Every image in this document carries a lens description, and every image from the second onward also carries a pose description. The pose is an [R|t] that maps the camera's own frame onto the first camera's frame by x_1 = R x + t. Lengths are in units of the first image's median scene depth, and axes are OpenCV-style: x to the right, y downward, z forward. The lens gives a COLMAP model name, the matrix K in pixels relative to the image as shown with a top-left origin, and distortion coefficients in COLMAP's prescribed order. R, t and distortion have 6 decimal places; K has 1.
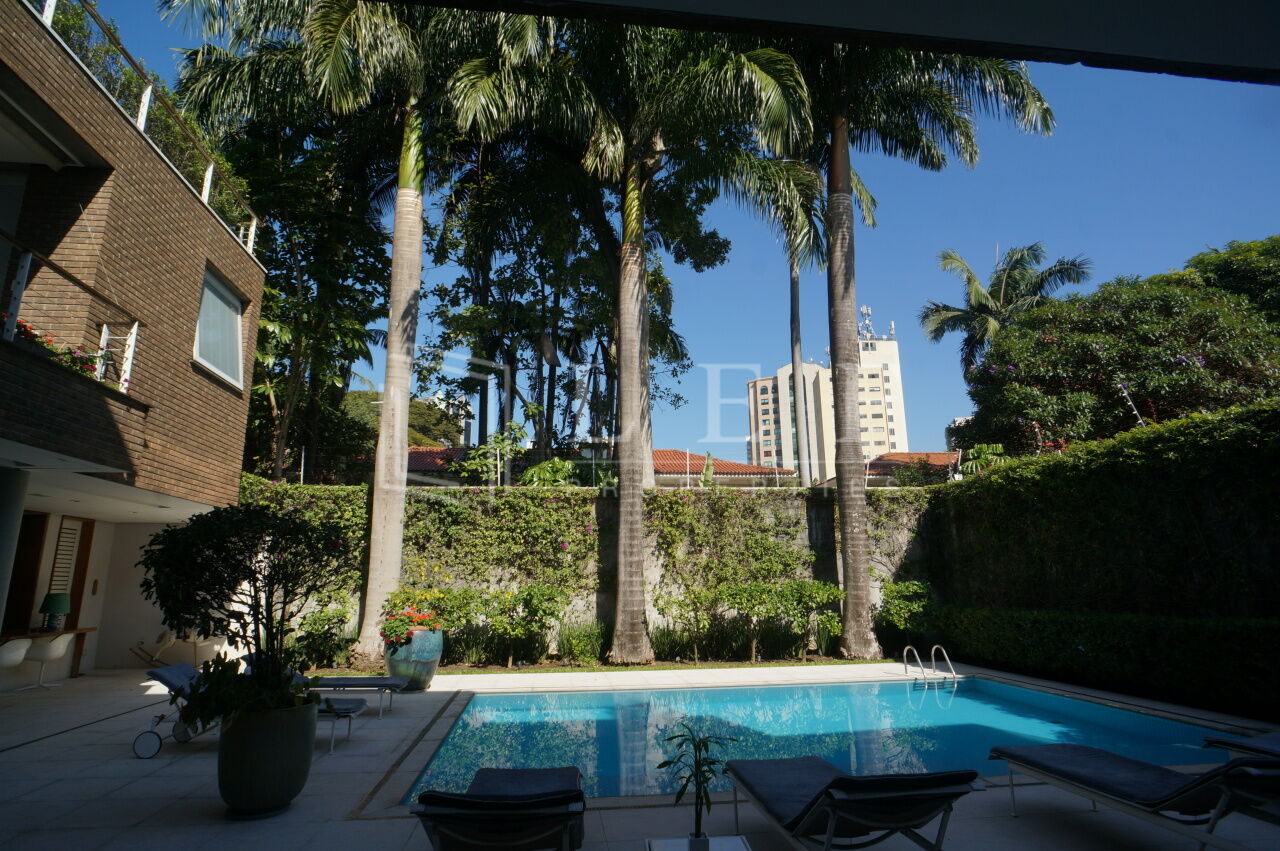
lens RADIAL K [[674.7, 0, 624.1], [0, 674.7, 424.6], [0, 0, 1]] dist [-0.040057, 0.017121]
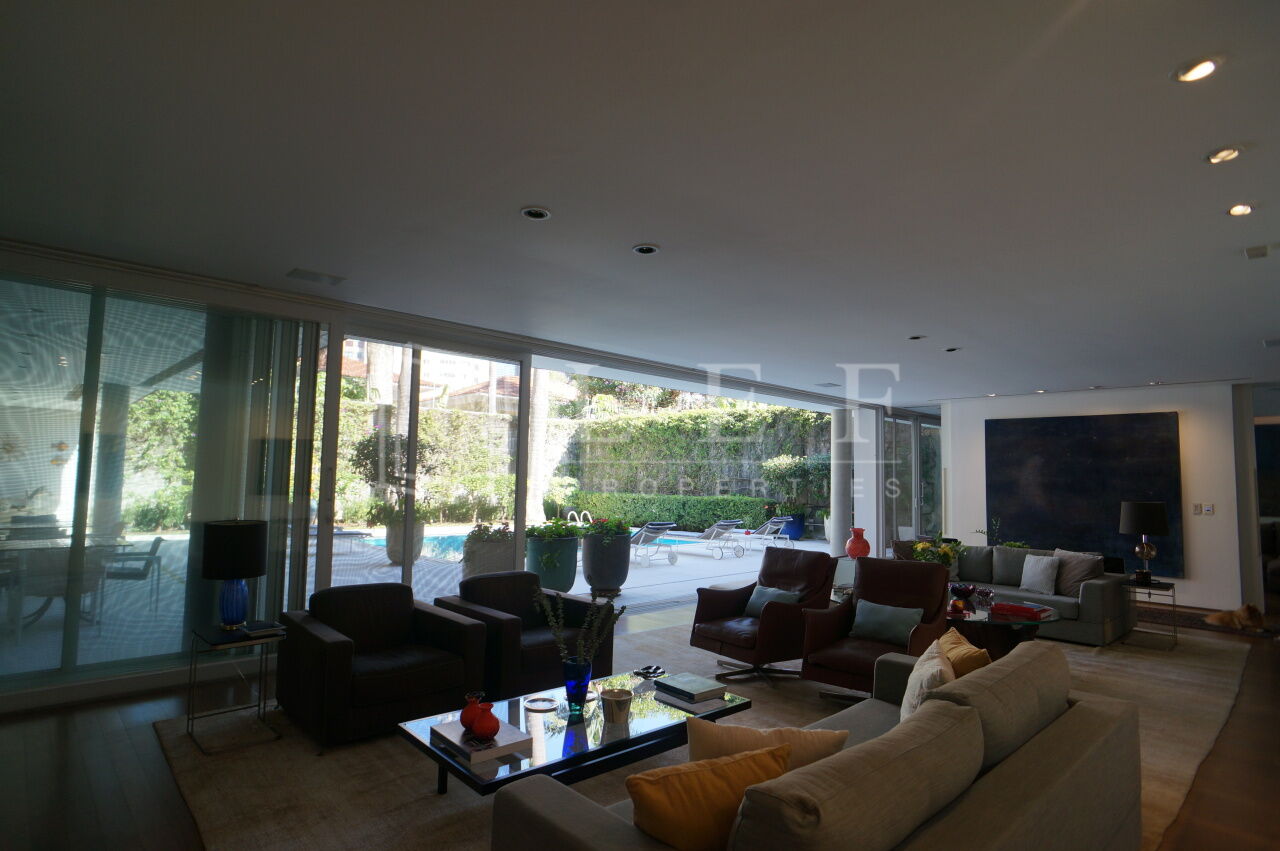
lens RADIAL K [[674.7, 0, 628.7], [0, 674.7, 429.1], [0, 0, 1]] dist [-0.040057, 0.017121]
pose [[0.802692, 0.070158, 0.592253, -0.446916], [-0.164014, 0.980734, 0.106113, -0.088741], [-0.573398, -0.182314, 0.798734, -0.418377]]
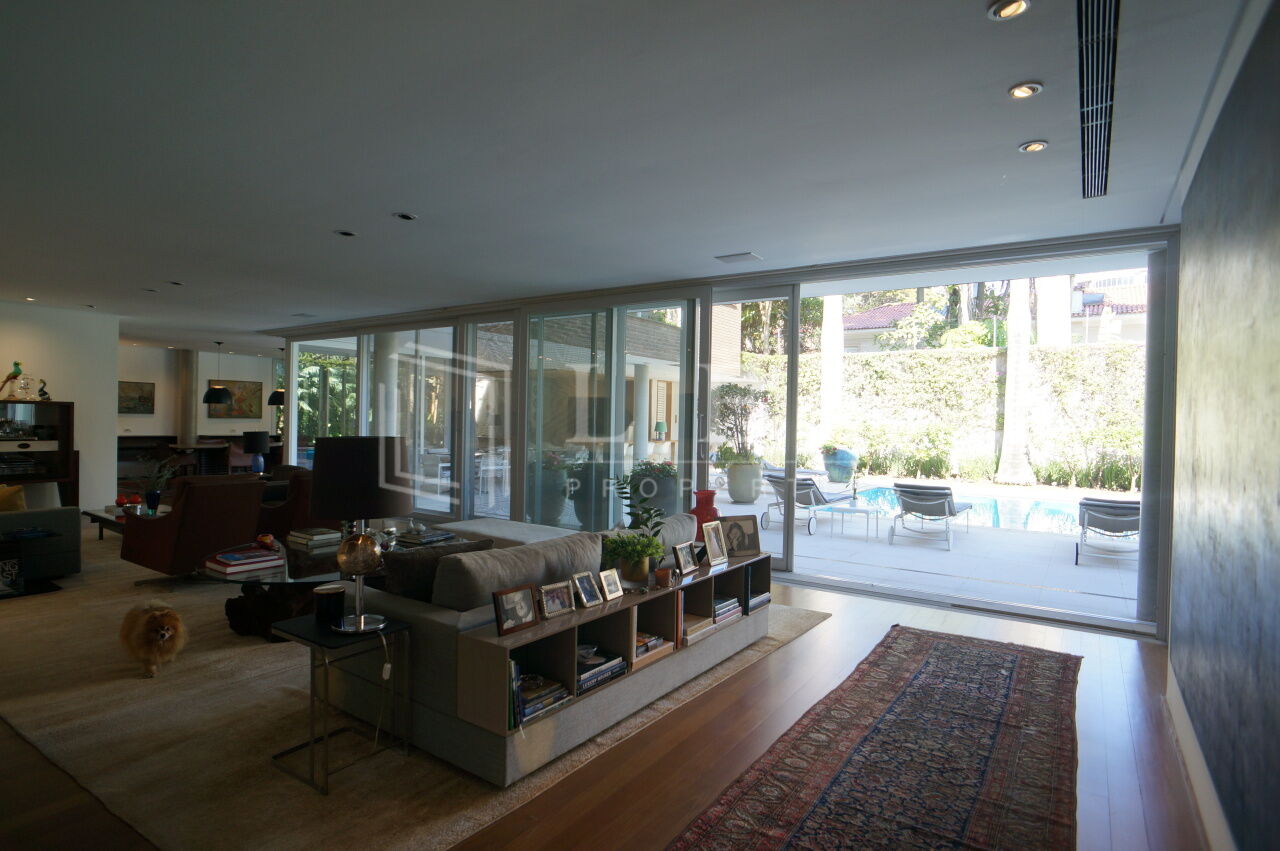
lens RADIAL K [[674.7, 0, 635.8], [0, 674.7, 426.4], [0, 0, 1]] dist [-0.040057, 0.017121]
pose [[0.756515, 0.029664, -0.653303, 0.275032], [0.123085, 0.974660, 0.186785, -0.078090], [0.642289, -0.221717, 0.733694, -0.365267]]
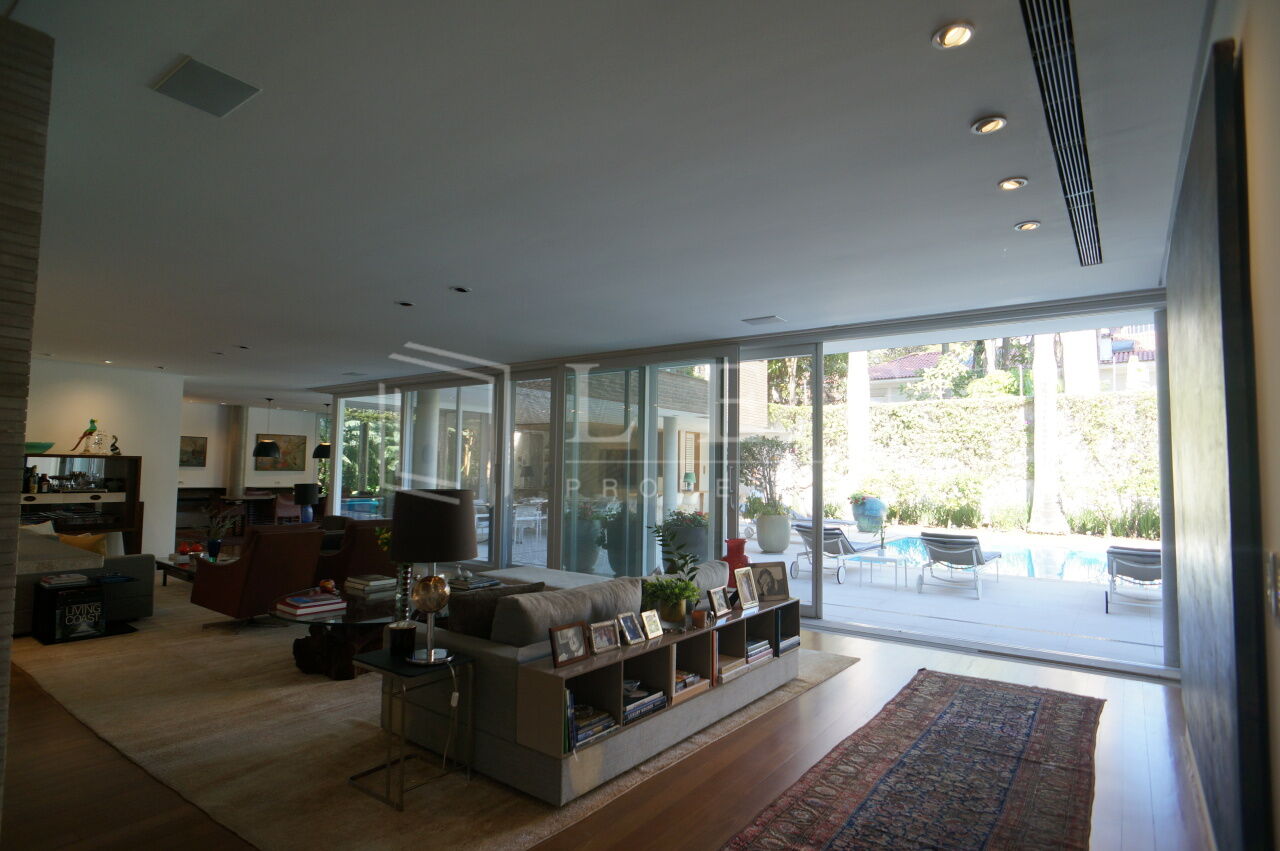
lens RADIAL K [[674.7, 0, 637.0], [0, 674.7, 425.5], [0, 0, 1]] dist [-0.040057, 0.017121]
pose [[0.730775, -0.025195, -0.682153, 0.288239], [0.134151, 0.985132, 0.107328, -0.083961], [0.669306, -0.169944, 0.723290, -0.385395]]
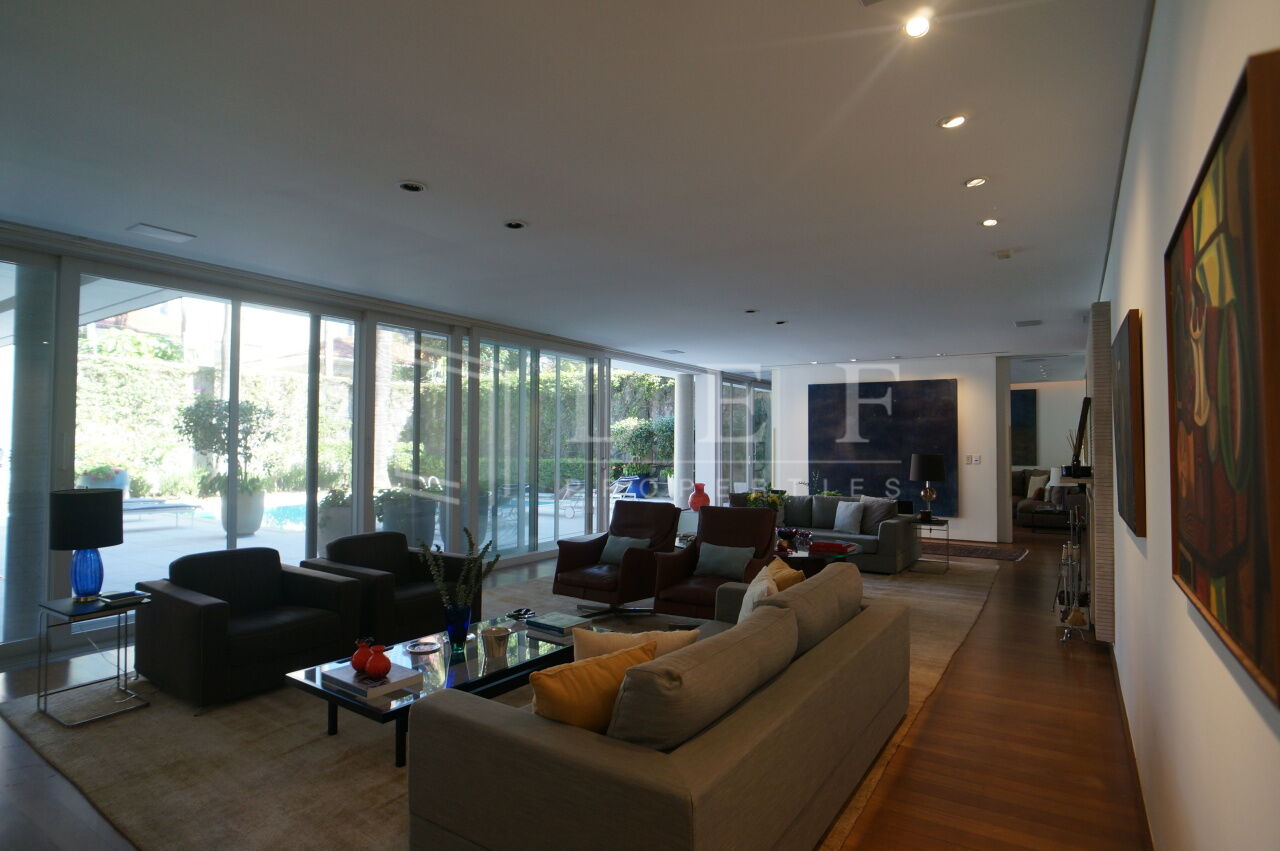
lens RADIAL K [[674.7, 0, 629.9], [0, 674.7, 428.5], [0, 0, 1]] dist [-0.040057, 0.017121]
pose [[0.646956, 0.030415, 0.761921, -0.470934], [-0.184457, 0.975771, 0.117673, -0.089620], [-0.739881, -0.216671, 0.636891, -0.432330]]
